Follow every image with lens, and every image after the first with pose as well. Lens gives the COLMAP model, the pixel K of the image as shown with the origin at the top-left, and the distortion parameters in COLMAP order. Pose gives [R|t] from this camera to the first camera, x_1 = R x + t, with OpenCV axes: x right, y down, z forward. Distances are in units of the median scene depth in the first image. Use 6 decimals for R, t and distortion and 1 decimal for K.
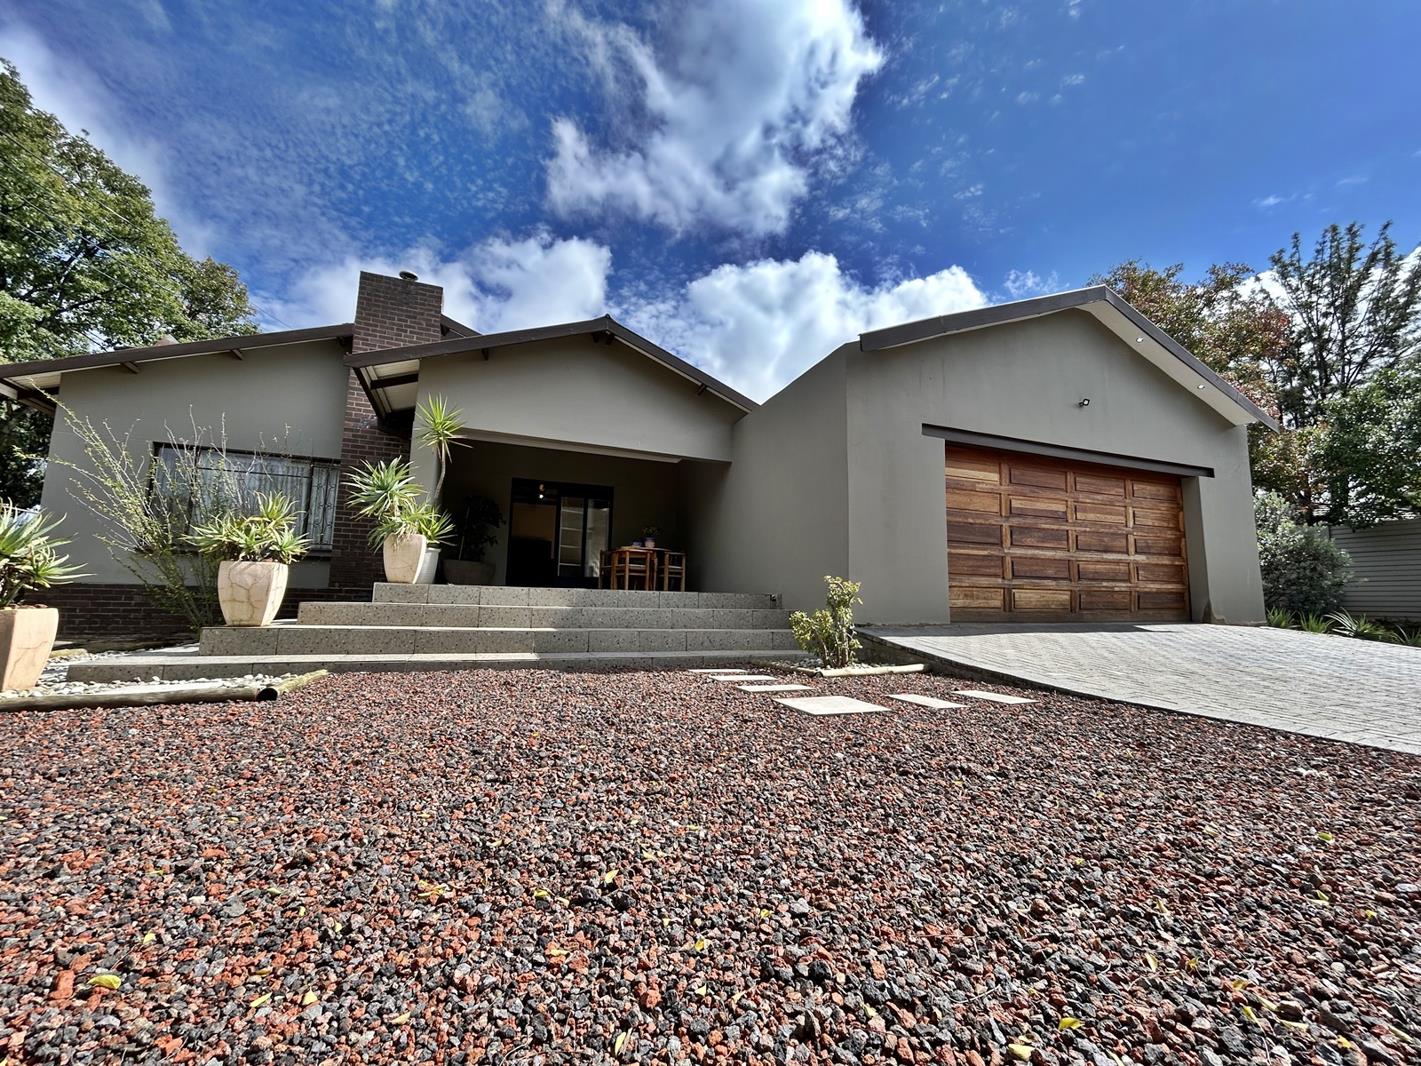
lens RADIAL K [[572.0, 0, 722.0], [0, 572.0, 532.5], [0, 0, 1]] dist [0.000253, 0.000025]
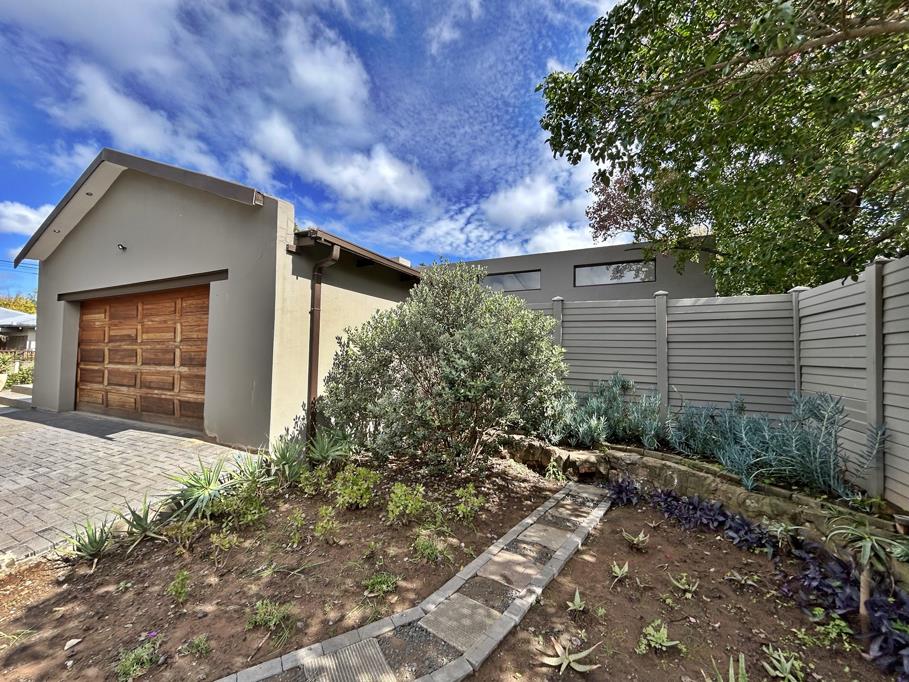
lens RADIAL K [[365.9, 0, 461.9], [0, 365.9, 340.7], [0, 0, 1]] dist [0.000253, 0.000025]
pose [[0.671137, -0.028367, -0.740790, 1.602735], [0.089137, 0.995106, 0.042651, 0.007501], [0.735955, -0.094657, 0.670381, 0.926449]]
